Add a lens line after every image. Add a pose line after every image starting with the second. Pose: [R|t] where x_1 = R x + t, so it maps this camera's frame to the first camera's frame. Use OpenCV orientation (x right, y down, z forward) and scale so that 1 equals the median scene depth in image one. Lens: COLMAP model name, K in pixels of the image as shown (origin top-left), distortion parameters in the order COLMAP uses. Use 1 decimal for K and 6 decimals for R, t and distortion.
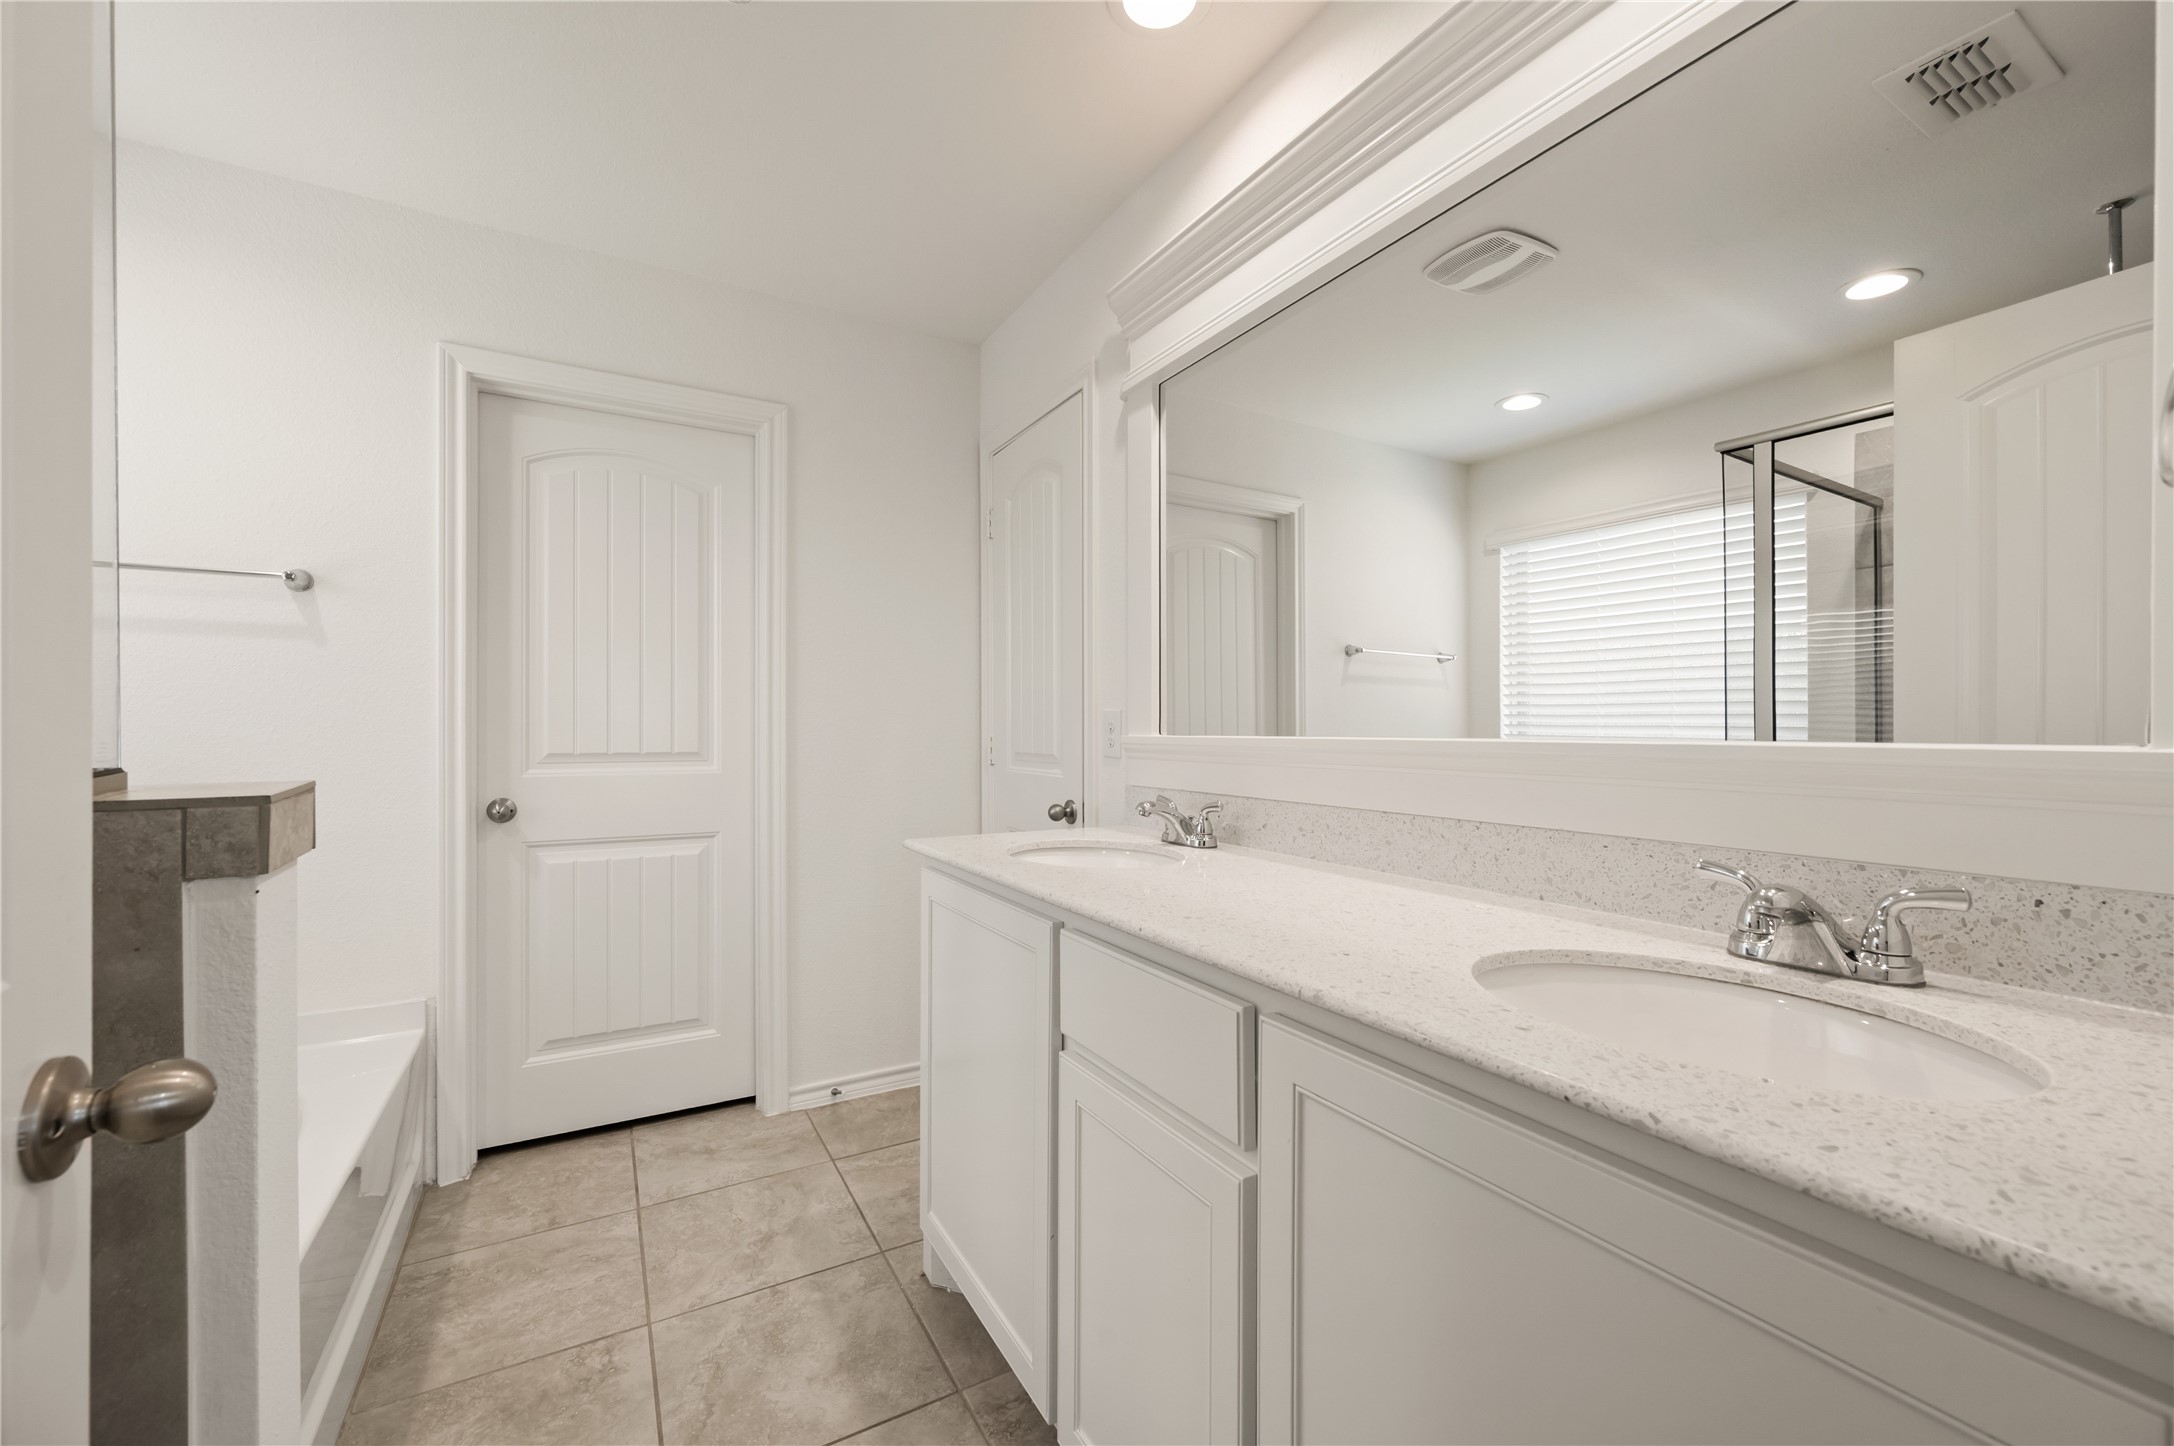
lens RADIAL K [[867.5, 0, 1098.0], [0, 867.5, 724.9], [0, 0, 1]] dist [-0.001196, 0.002497]
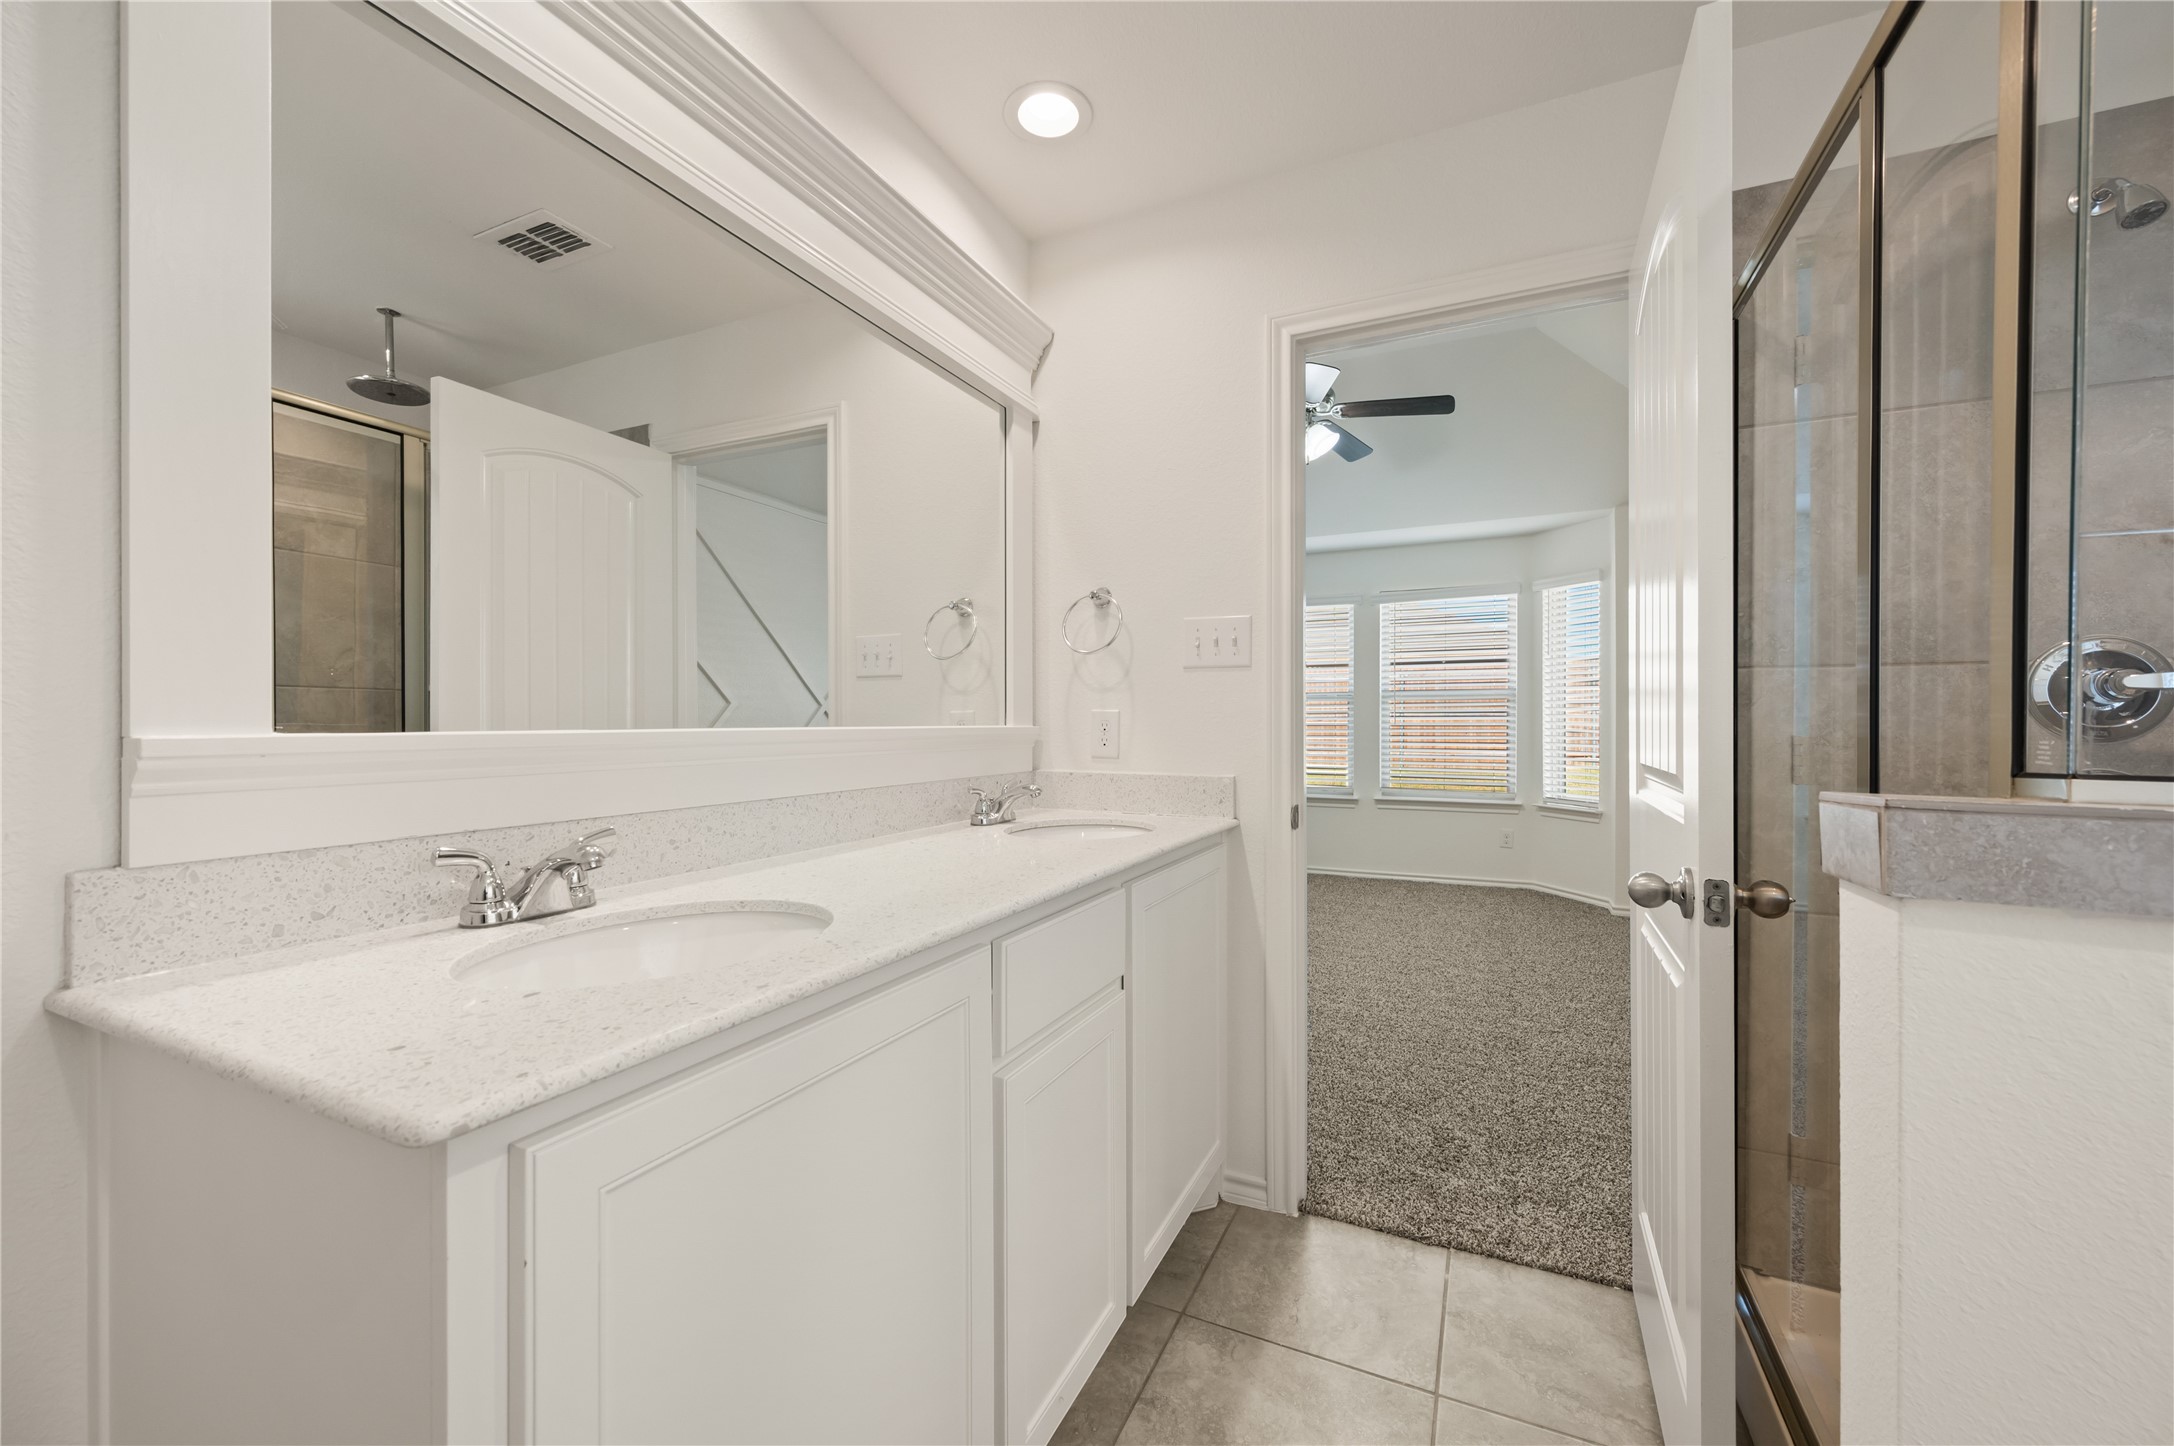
lens RADIAL K [[867.5, 0, 1098.0], [0, 867.5, 724.9], [0, 0, 1]] dist [-0.001196, 0.002497]
pose [[-0.575306, 0.000816, 0.817938, -0.778024], [0.002293, 0.999997, 0.000616, 0.012962], [-0.817935, 0.002230, -0.575306, 1.340745]]
